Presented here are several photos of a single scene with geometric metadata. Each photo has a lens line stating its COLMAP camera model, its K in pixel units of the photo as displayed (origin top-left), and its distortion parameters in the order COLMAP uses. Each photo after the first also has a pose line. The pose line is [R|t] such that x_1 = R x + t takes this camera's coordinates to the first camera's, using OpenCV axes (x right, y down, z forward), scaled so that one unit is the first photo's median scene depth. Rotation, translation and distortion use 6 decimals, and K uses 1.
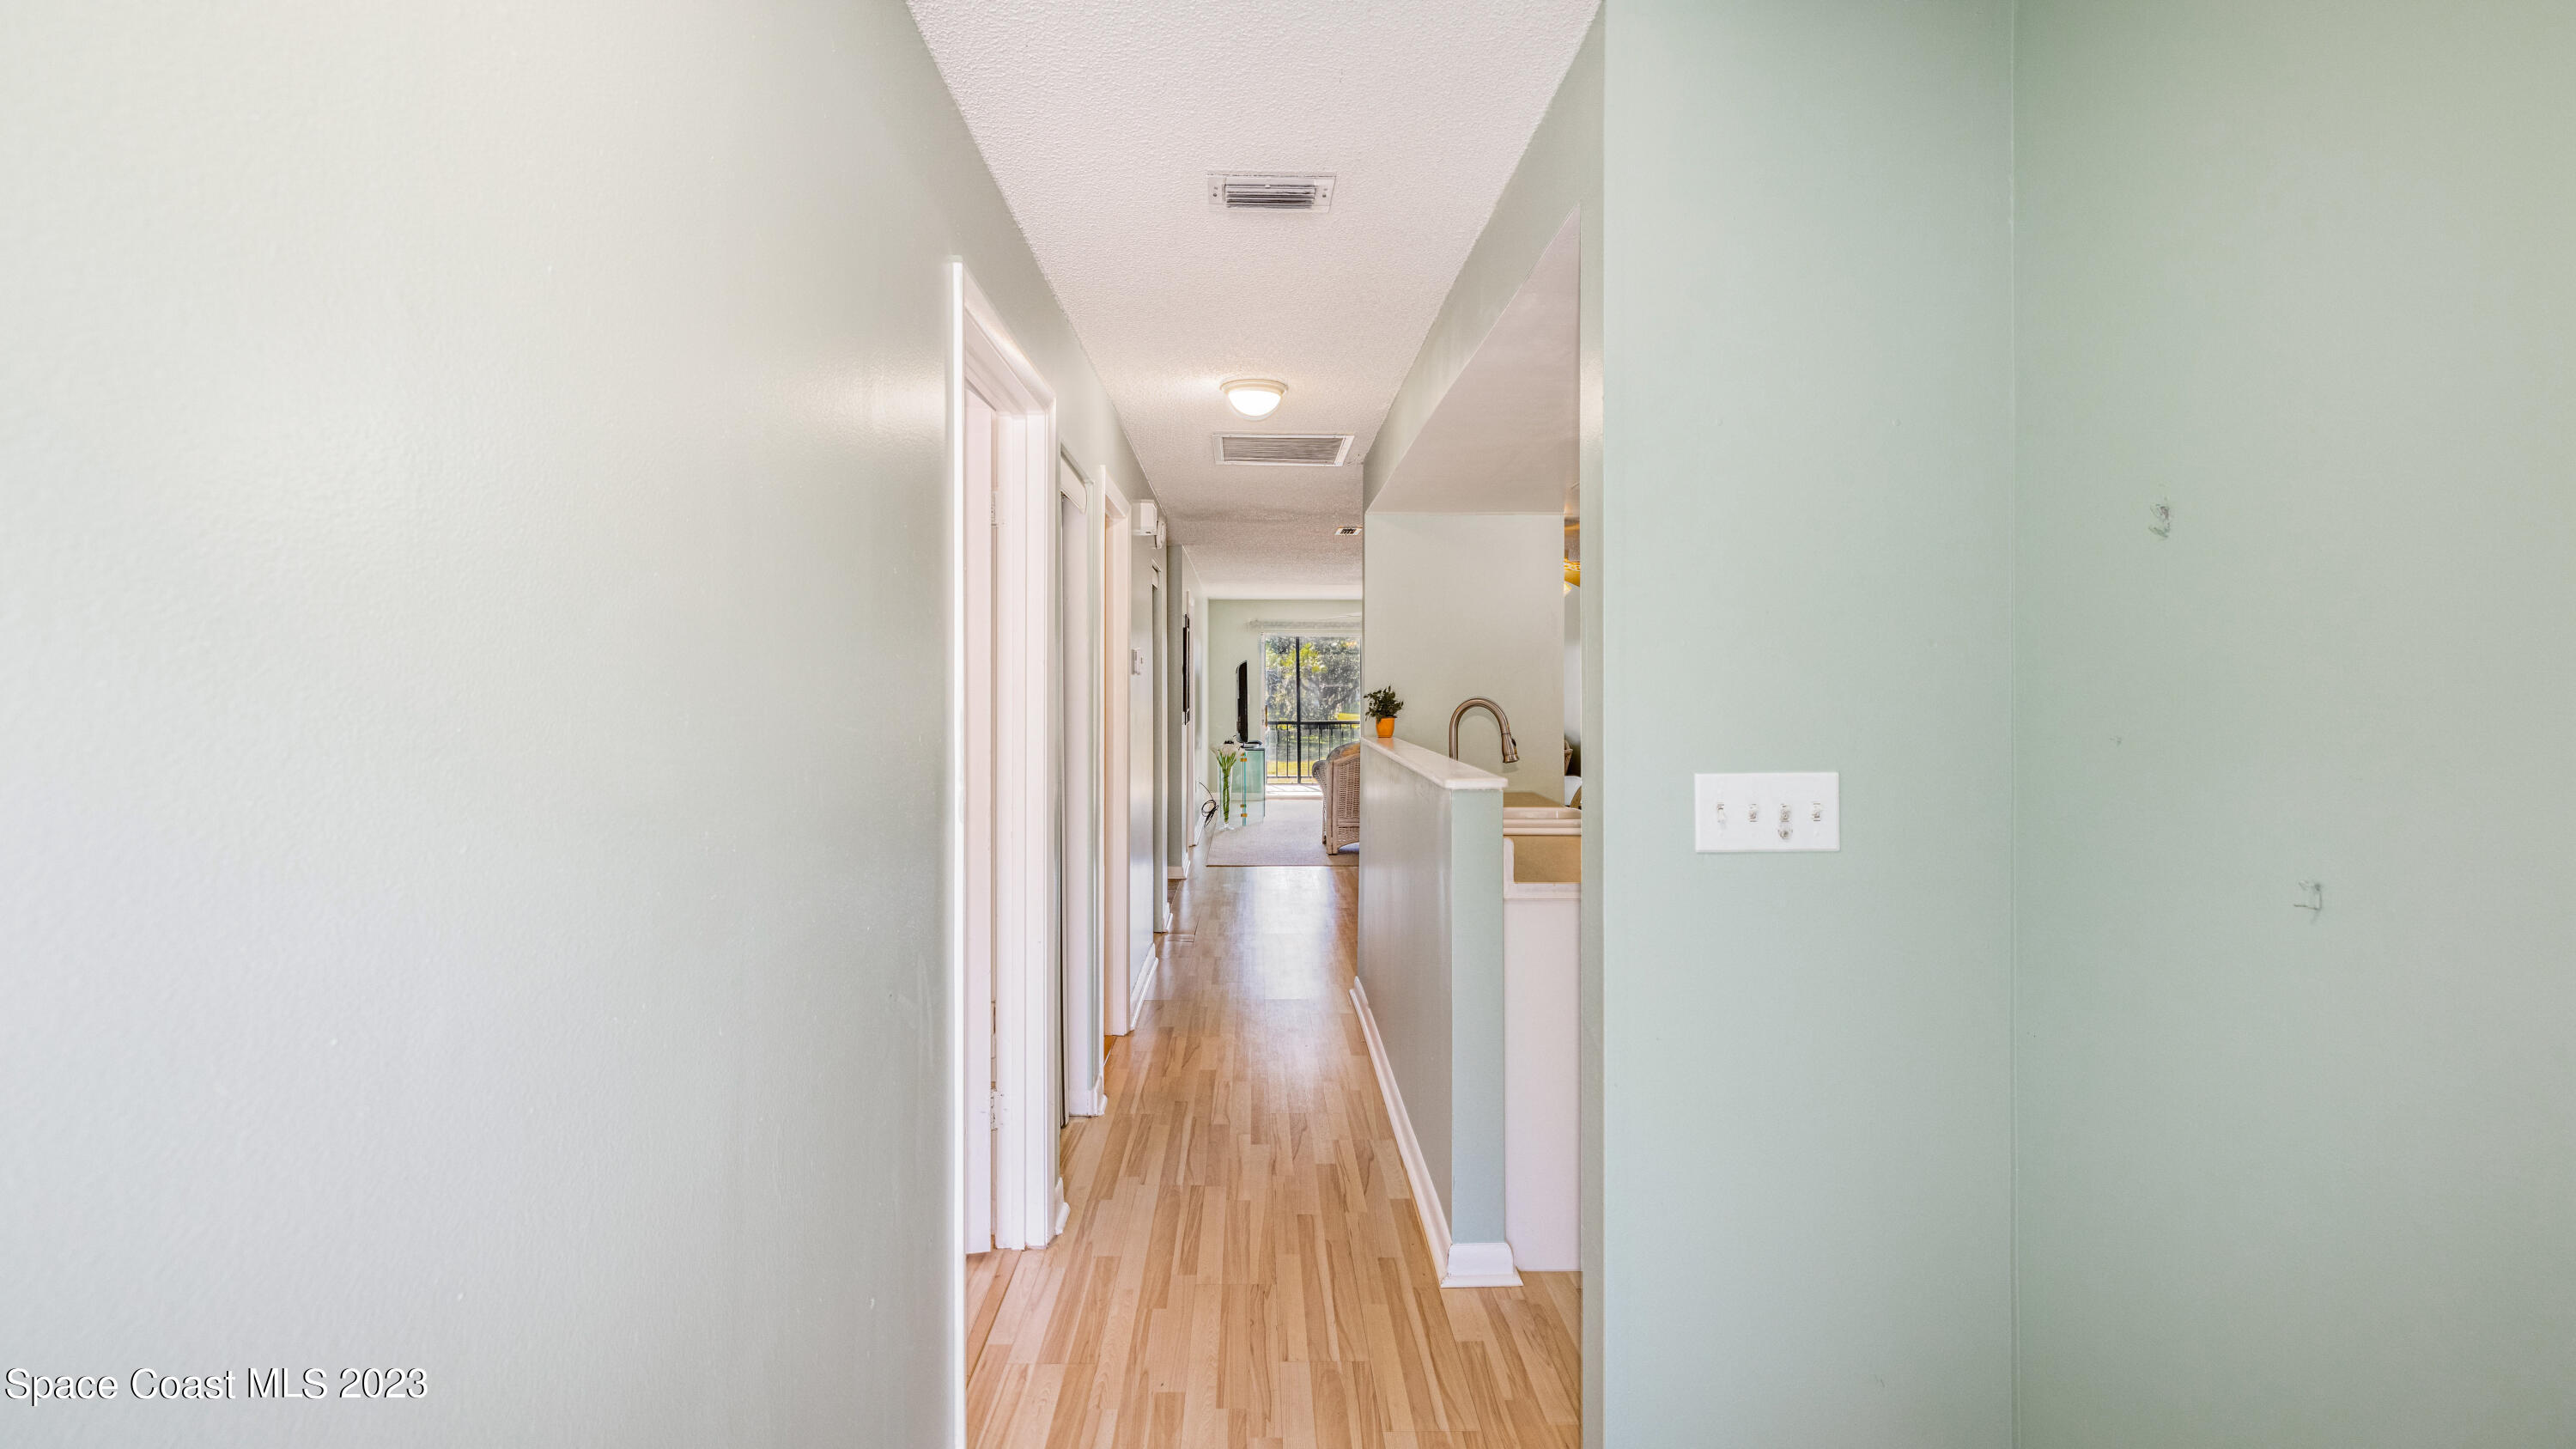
lens RADIAL K [[1114.1, 0, 1268.7], [0, 1114.1, 717.9], [0, 0, 1]] dist [-0.000307, 0.000653]
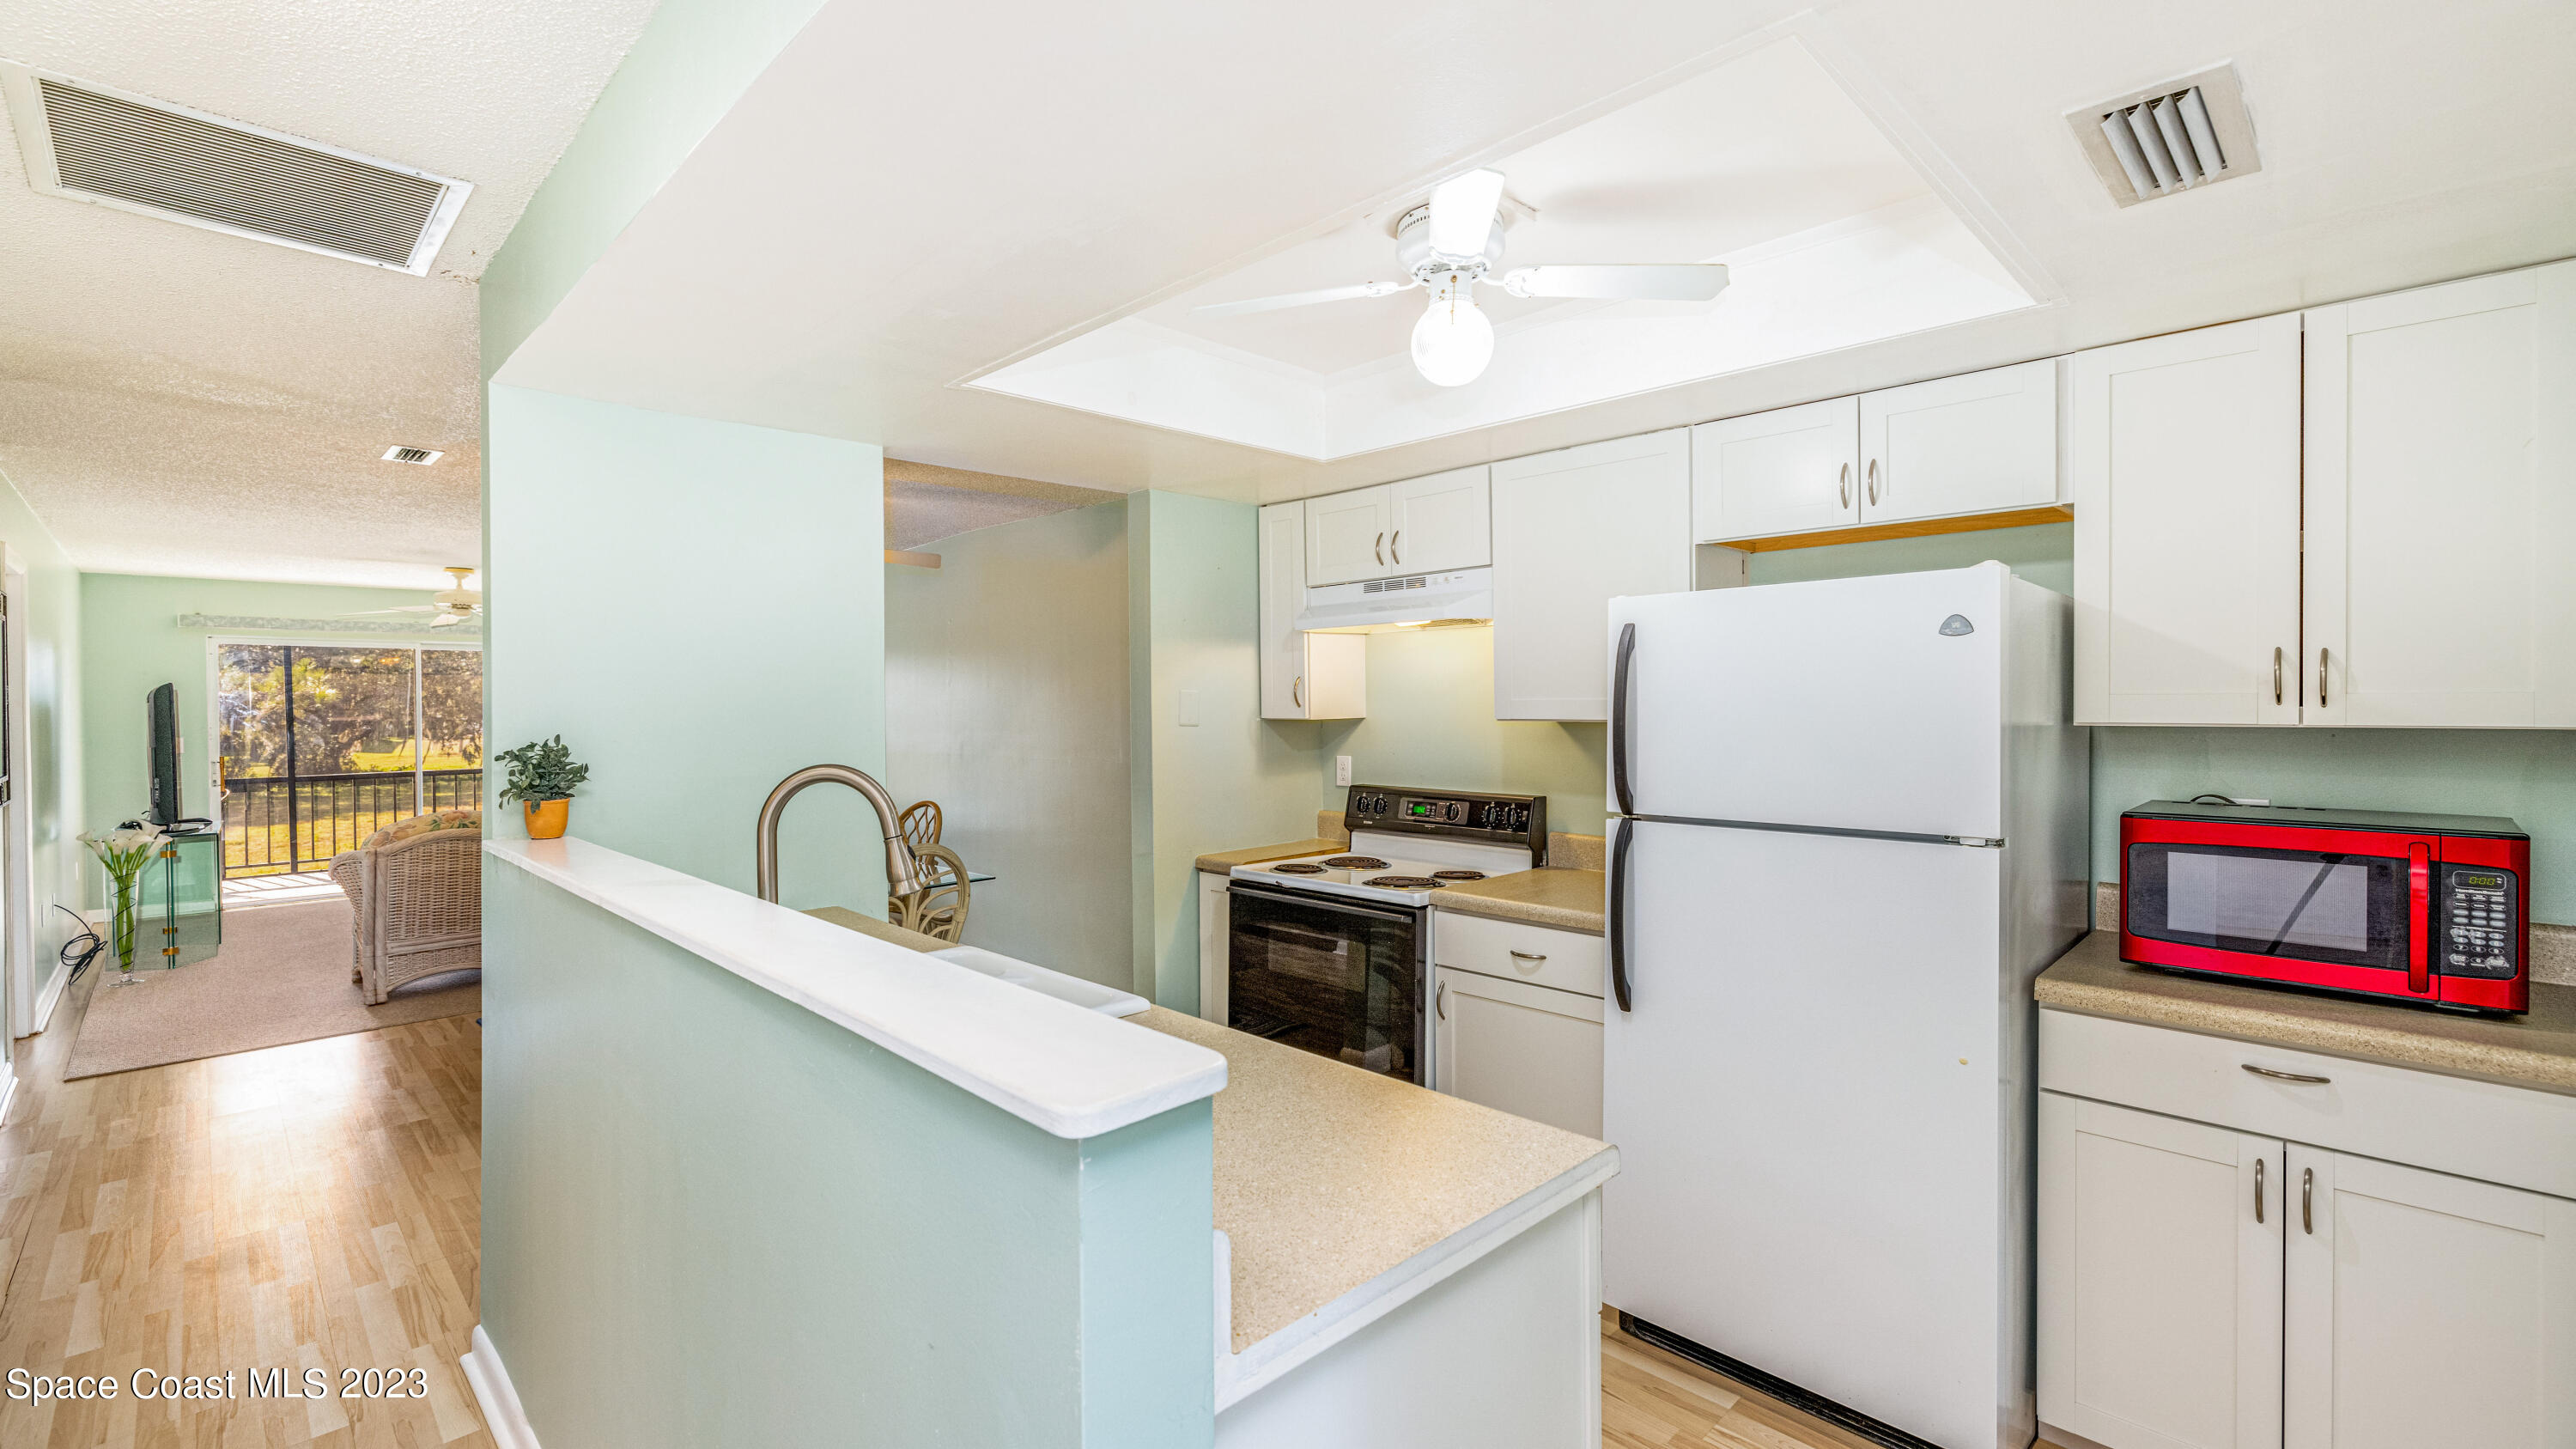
lens RADIAL K [[1114.1, 0, 1268.7], [0, 1114.1, 717.9], [0, 0, 1]] dist [-0.000307, 0.000653]
pose [[0.730273, -0.013025, 0.683032, 0.000272], [0.028614, 0.999524, -0.011533, -0.010819], [-0.682556, 0.027966, 0.730298, 0.215792]]
